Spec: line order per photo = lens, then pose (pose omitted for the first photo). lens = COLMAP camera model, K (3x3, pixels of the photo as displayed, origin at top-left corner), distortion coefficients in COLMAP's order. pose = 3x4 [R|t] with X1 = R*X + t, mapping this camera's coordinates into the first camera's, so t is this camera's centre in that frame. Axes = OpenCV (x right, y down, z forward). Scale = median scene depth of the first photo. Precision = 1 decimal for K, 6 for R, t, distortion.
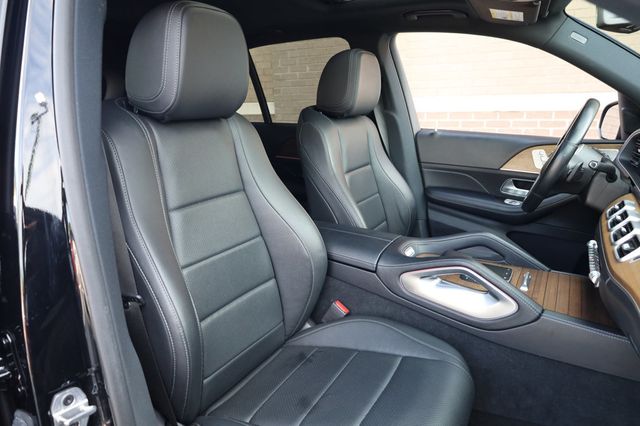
lens RADIAL K [[441.4, 0, 318.2], [0, 441.4, 213.2], [0, 0, 1]] dist [-0.001944, -0.002757]
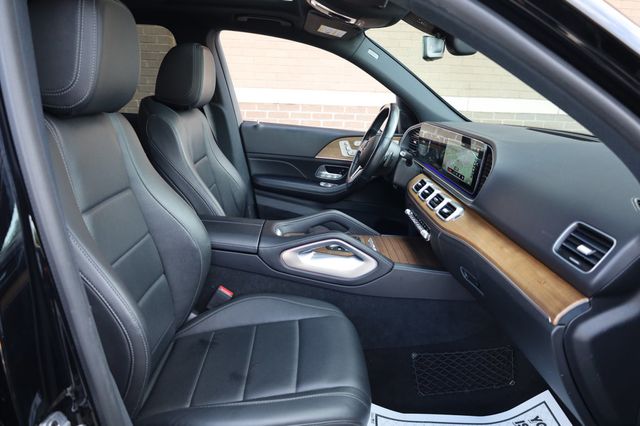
lens RADIAL K [[441.4, 0, 323.5], [0, 441.4, 211.7], [0, 0, 1]] dist [-0.001944, -0.002757]
pose [[0.854986, -0.084811, 0.511670, -0.277006], [0.070726, 0.996389, 0.046975, -0.012775], [-0.513807, -0.003975, 0.857897, -0.039366]]
